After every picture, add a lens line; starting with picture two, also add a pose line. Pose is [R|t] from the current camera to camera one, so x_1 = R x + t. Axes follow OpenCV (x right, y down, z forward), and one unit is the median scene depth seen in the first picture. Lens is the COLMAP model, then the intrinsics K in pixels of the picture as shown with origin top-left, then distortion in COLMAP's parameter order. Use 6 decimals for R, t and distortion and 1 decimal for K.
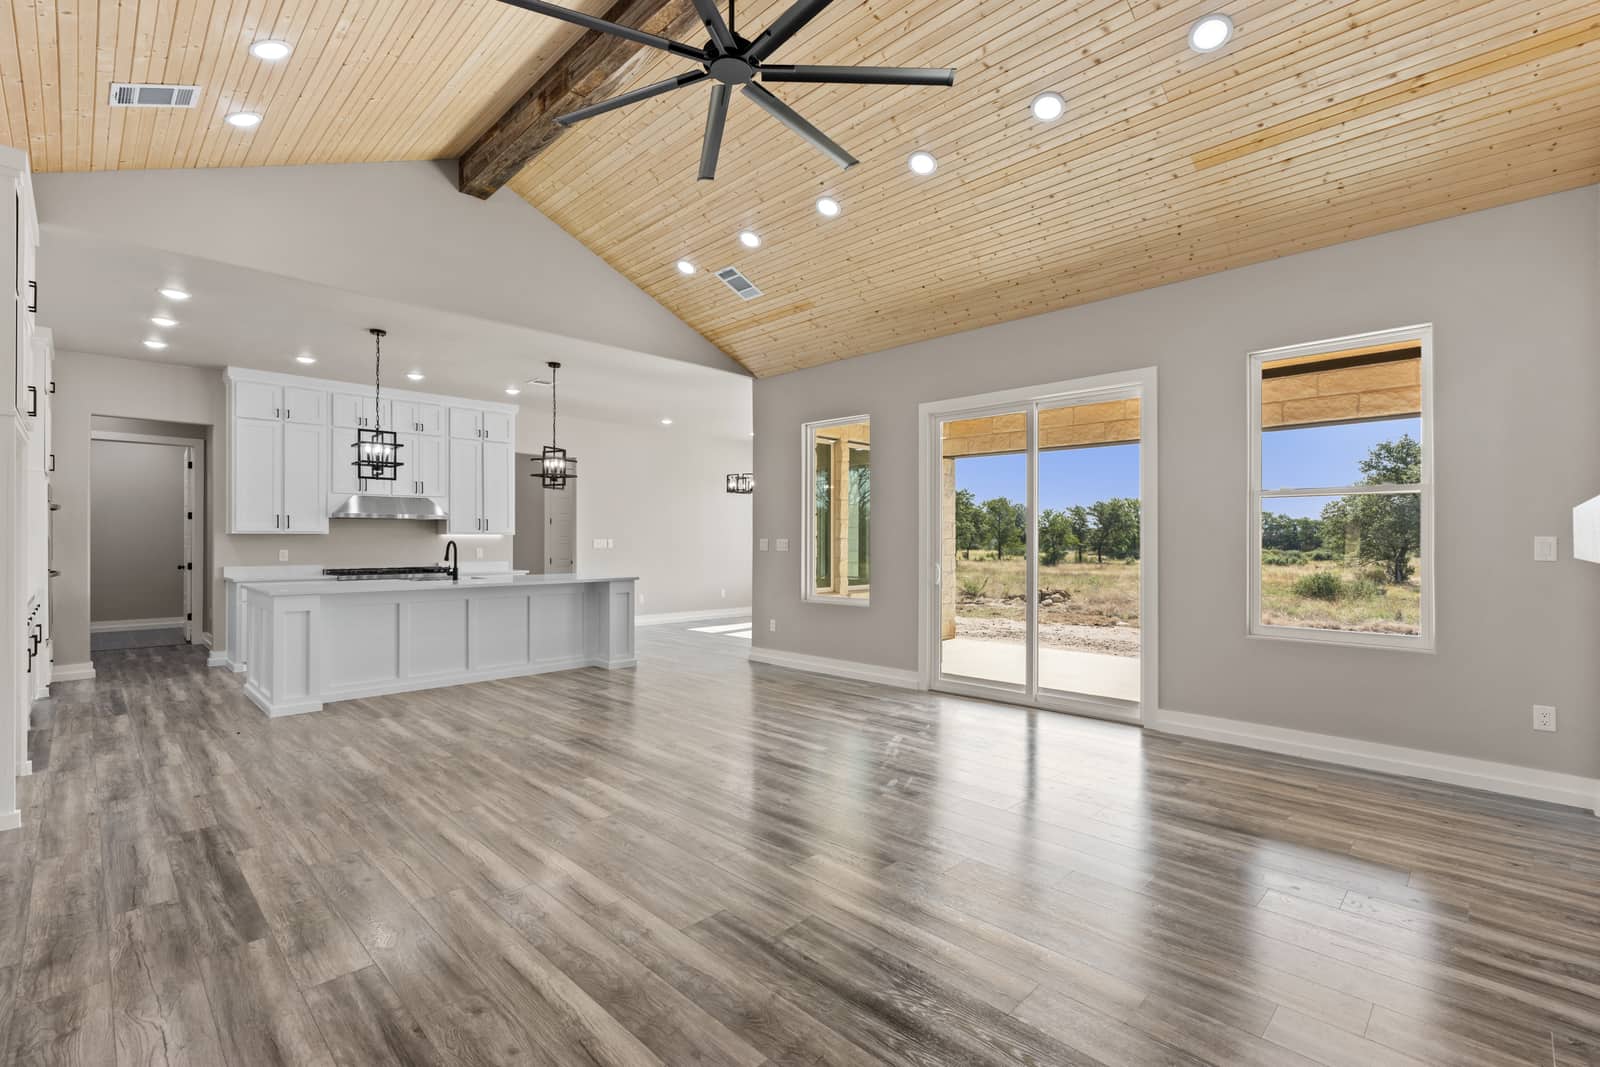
lens RADIAL K [[720.5, 0, 791.5], [0, 720.5, 533.0], [0, 0, 1]] dist [0.000752, 0.001027]
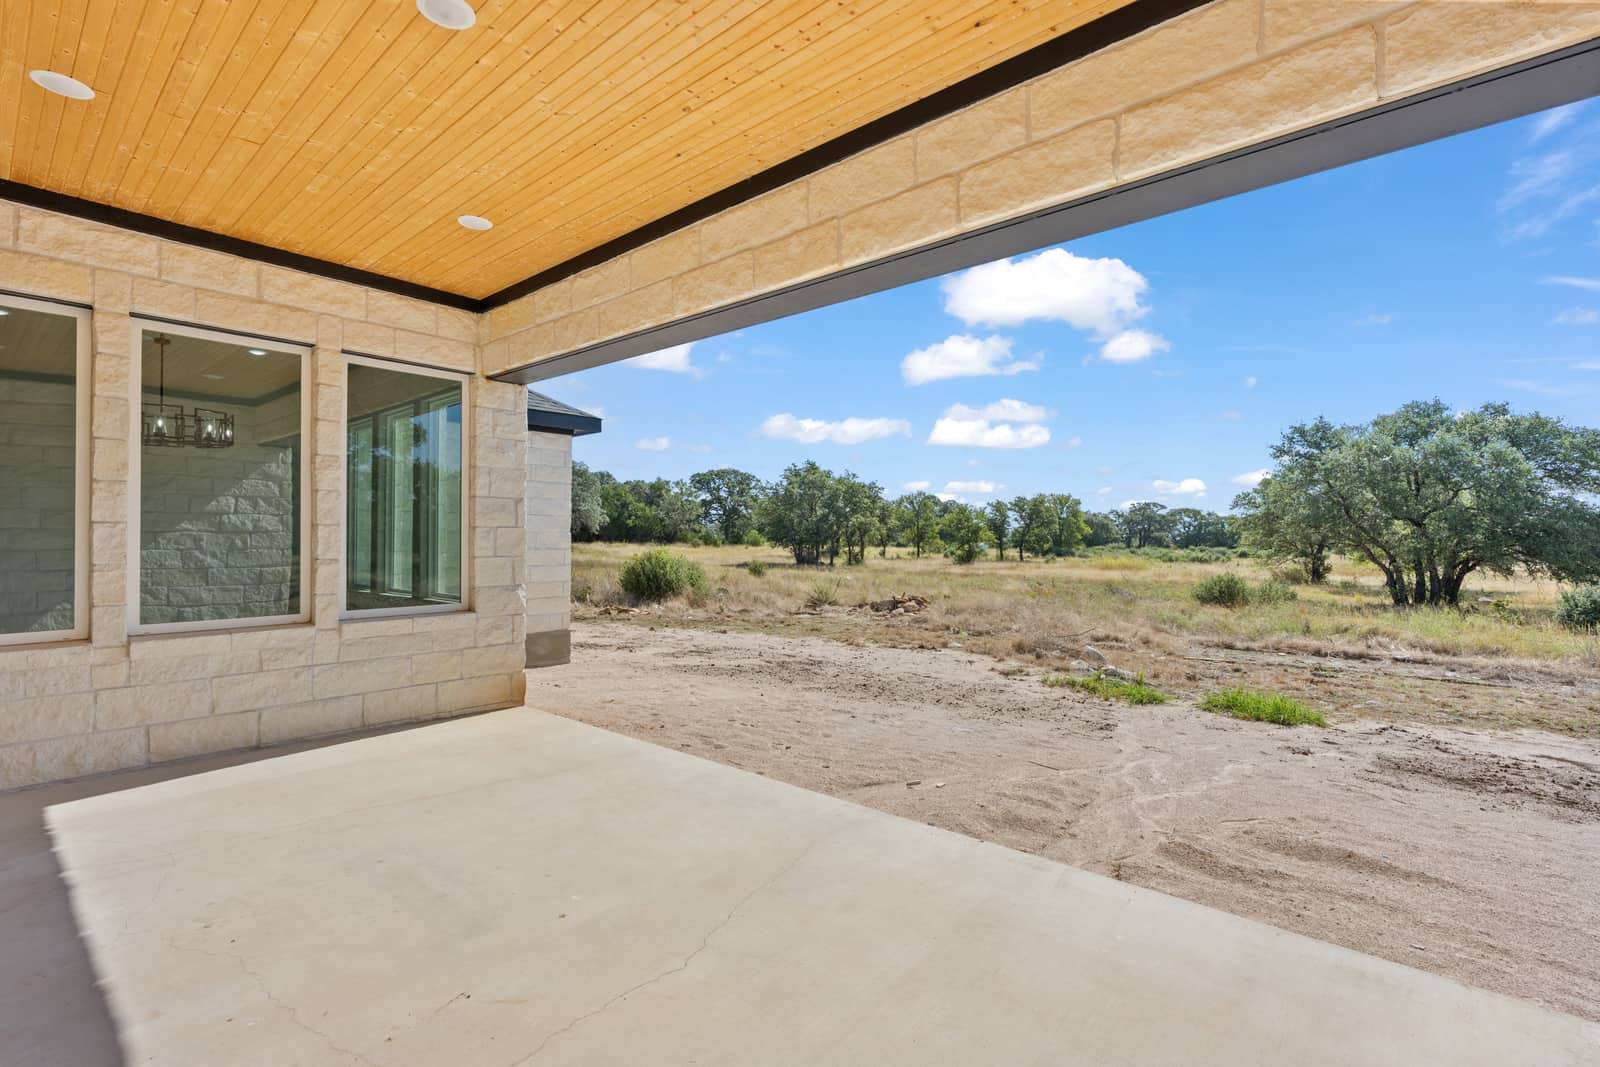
lens RADIAL K [[720.5, 0, 791.5], [0, 720.5, 533.0], [0, 0, 1]] dist [0.000752, 0.001027]
pose [[0.997935, -0.000054, 0.064236, 0.136315], [-0.000146, 0.999995, 0.003097, 0.003577], [-0.064236, -0.003100, 0.997930, 0.147365]]
